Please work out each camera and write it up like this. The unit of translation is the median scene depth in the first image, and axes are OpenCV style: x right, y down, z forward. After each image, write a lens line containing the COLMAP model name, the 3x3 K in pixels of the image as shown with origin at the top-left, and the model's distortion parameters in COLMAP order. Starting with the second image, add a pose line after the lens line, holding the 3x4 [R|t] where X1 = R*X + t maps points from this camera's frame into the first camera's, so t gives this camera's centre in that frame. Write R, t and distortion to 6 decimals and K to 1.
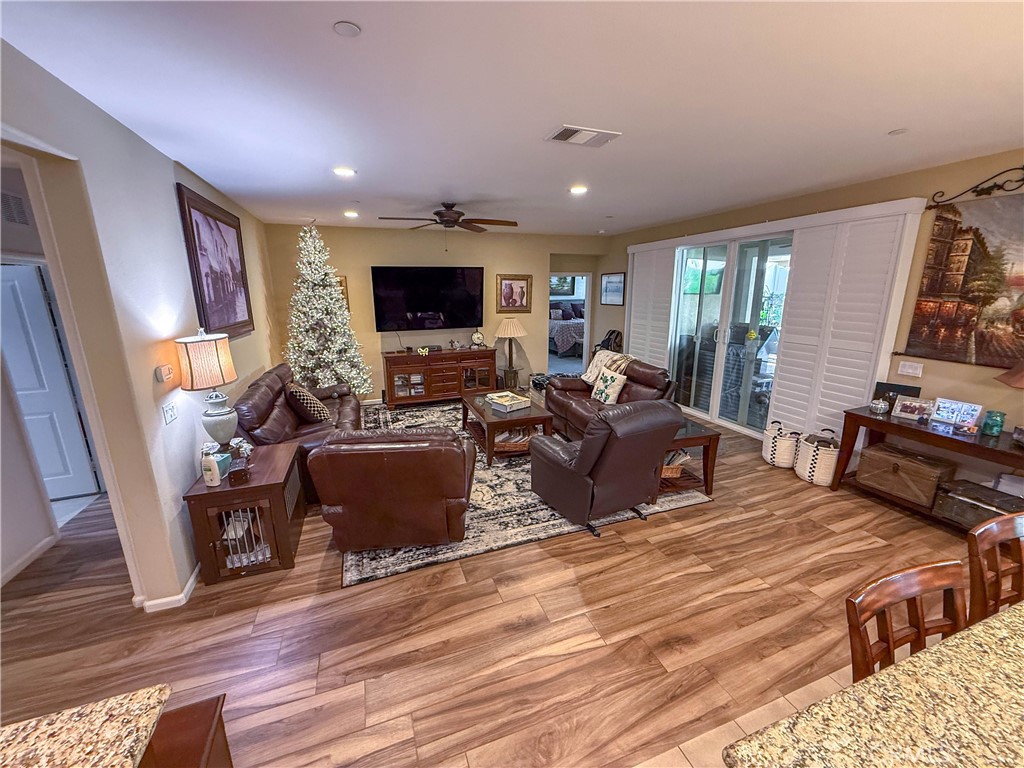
lens RADIAL K [[405.9, 0, 511.9], [0, 405.9, 384.8], [0, 0, 1]] dist [-0.004916, -0.000234]
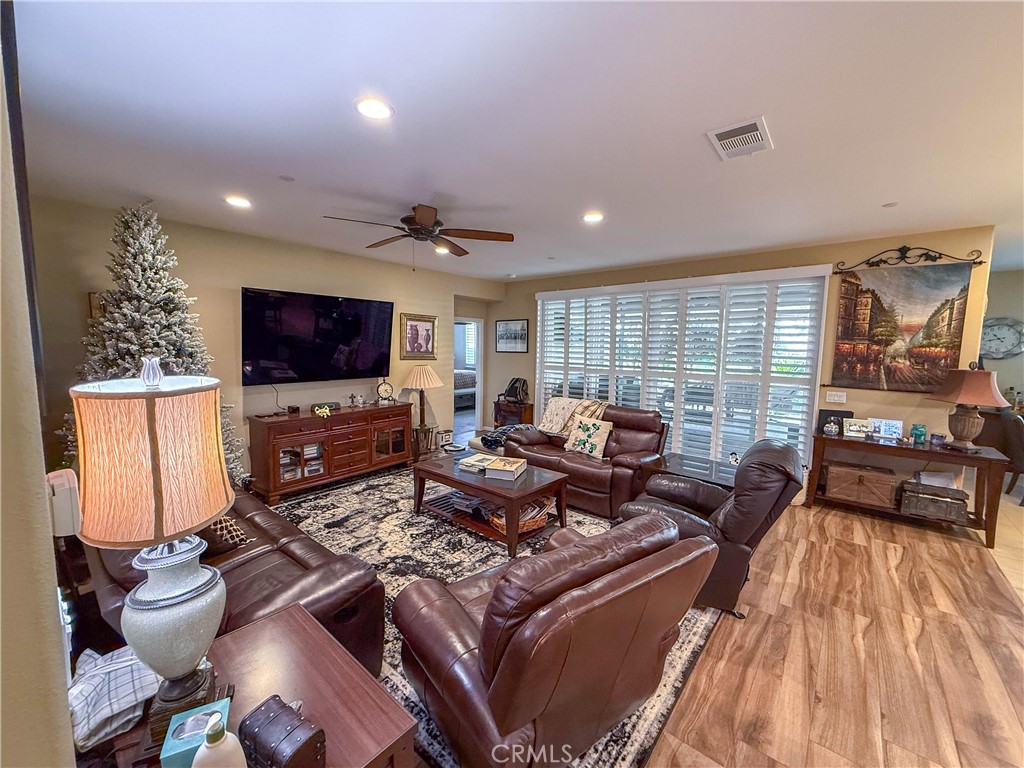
lens RADIAL K [[405.9, 0, 511.6], [0, 405.9, 385.0], [0, 0, 1]] dist [-0.004916, -0.000234]
pose [[0.869313, -0.028137, 0.493461, -0.364822], [0.094180, 0.989516, -0.109492, -0.025193], [-0.485207, 0.141657, 0.862849, 0.295560]]
